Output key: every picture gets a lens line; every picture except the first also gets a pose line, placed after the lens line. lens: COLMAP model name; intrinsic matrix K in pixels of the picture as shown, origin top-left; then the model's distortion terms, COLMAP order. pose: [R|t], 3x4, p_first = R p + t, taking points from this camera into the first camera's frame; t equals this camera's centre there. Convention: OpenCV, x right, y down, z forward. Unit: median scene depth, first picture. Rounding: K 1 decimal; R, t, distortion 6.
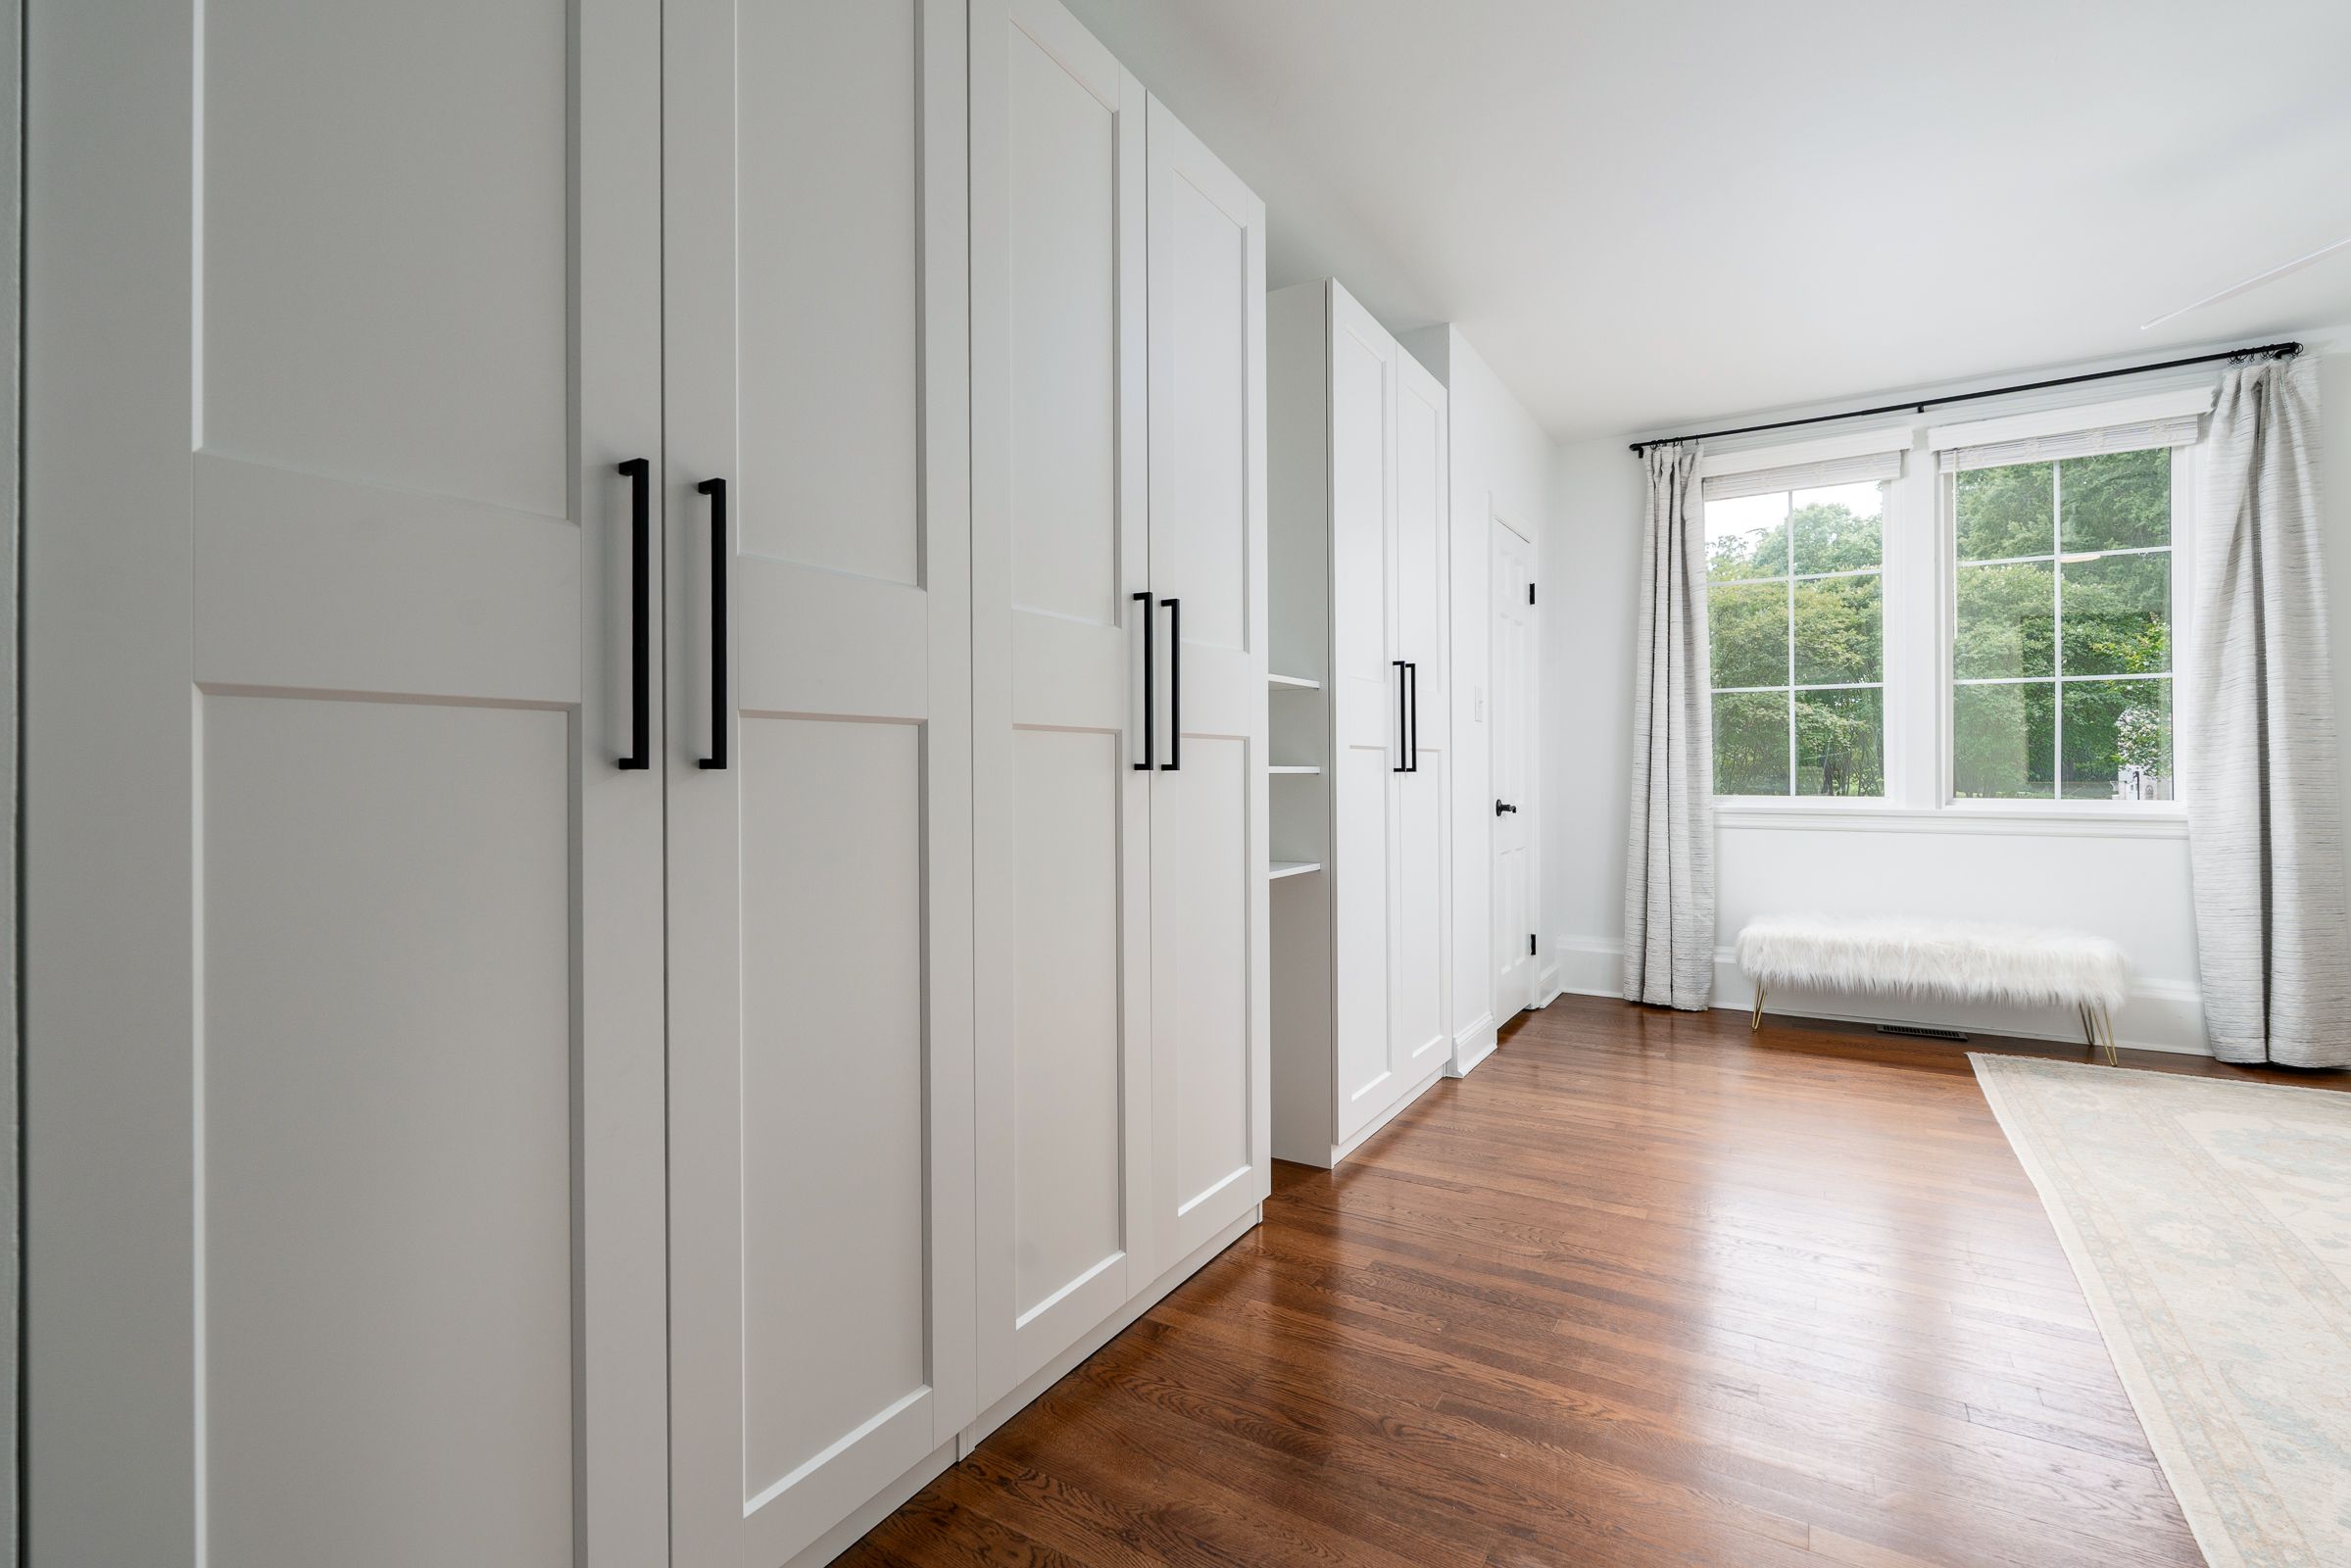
lens RADIAL K [[1055.9, 0, 1173.4], [0, 1055.9, 775.0], [0, 0, 1]] dist [-0.001930, 0.000183]
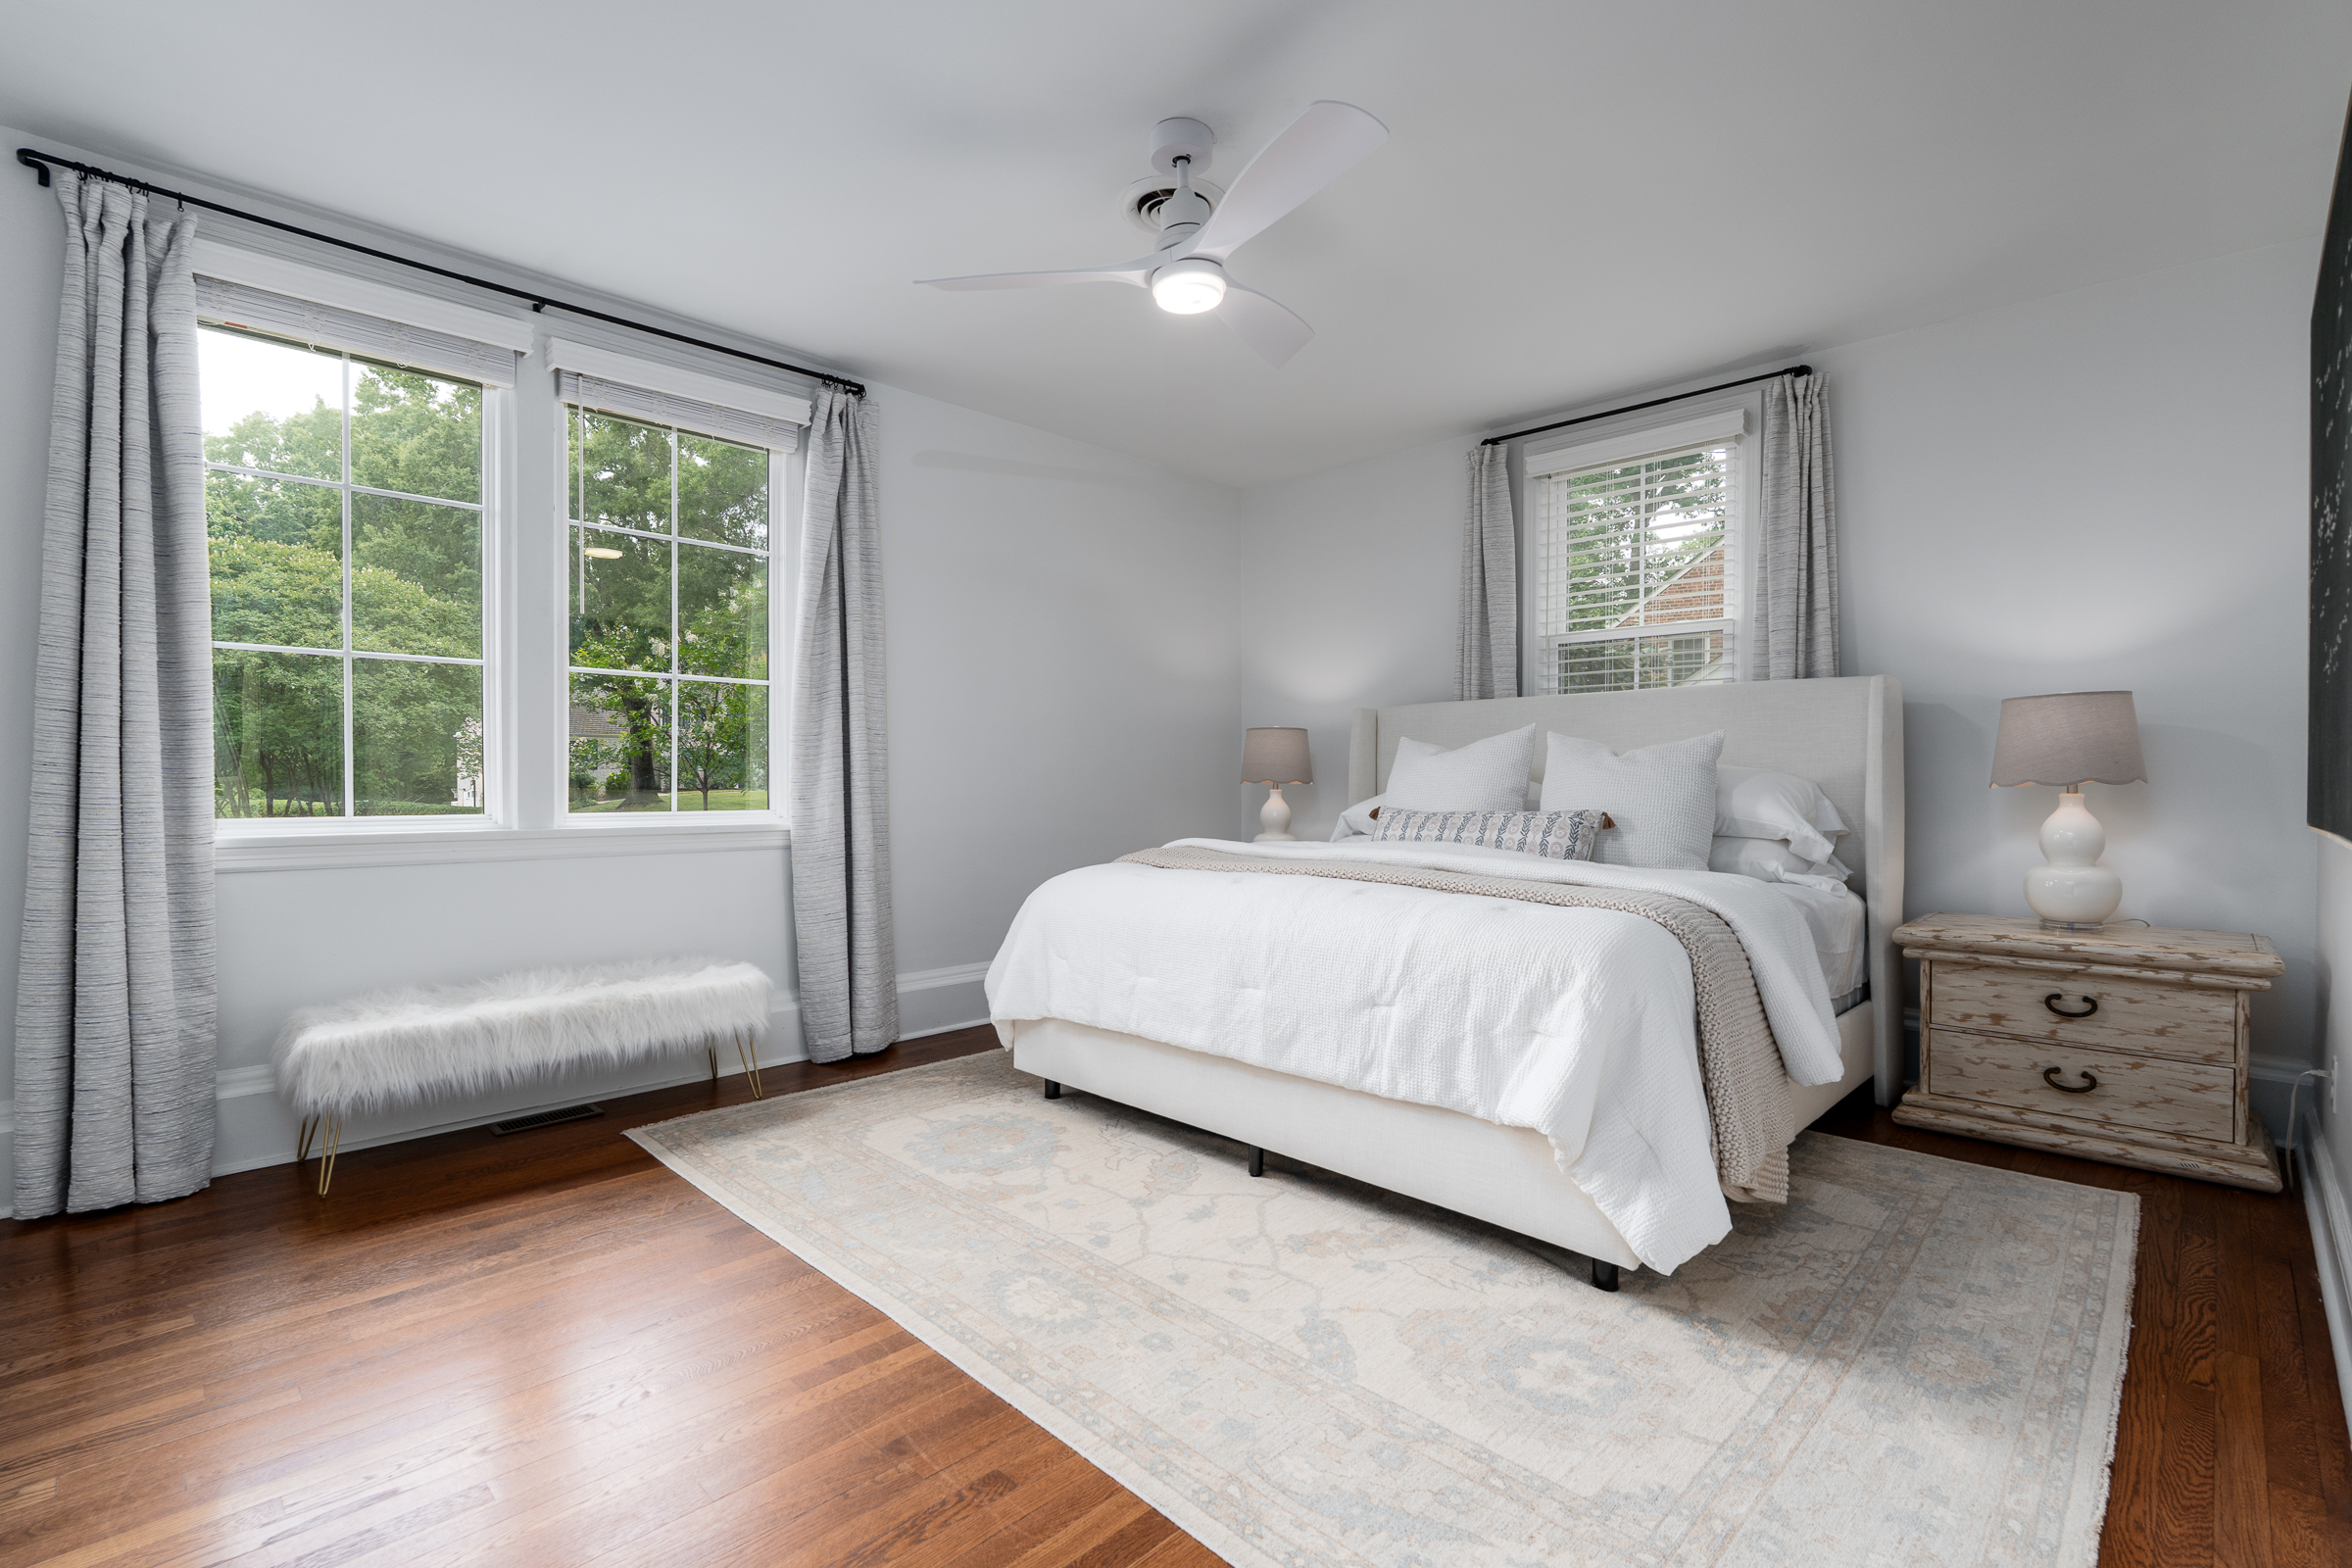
lens RADIAL K [[1056.3, 0, 1169.9], [0, 1056.3, 787.7], [0, 0, 1]] dist [-0.001930, 0.000183]
pose [[0.224900, -0.005085, 0.974369, 0.056648], [0.000690, 0.999987, 0.005059, -0.000949], [-0.974382, -0.000465, 0.224901, 0.350126]]
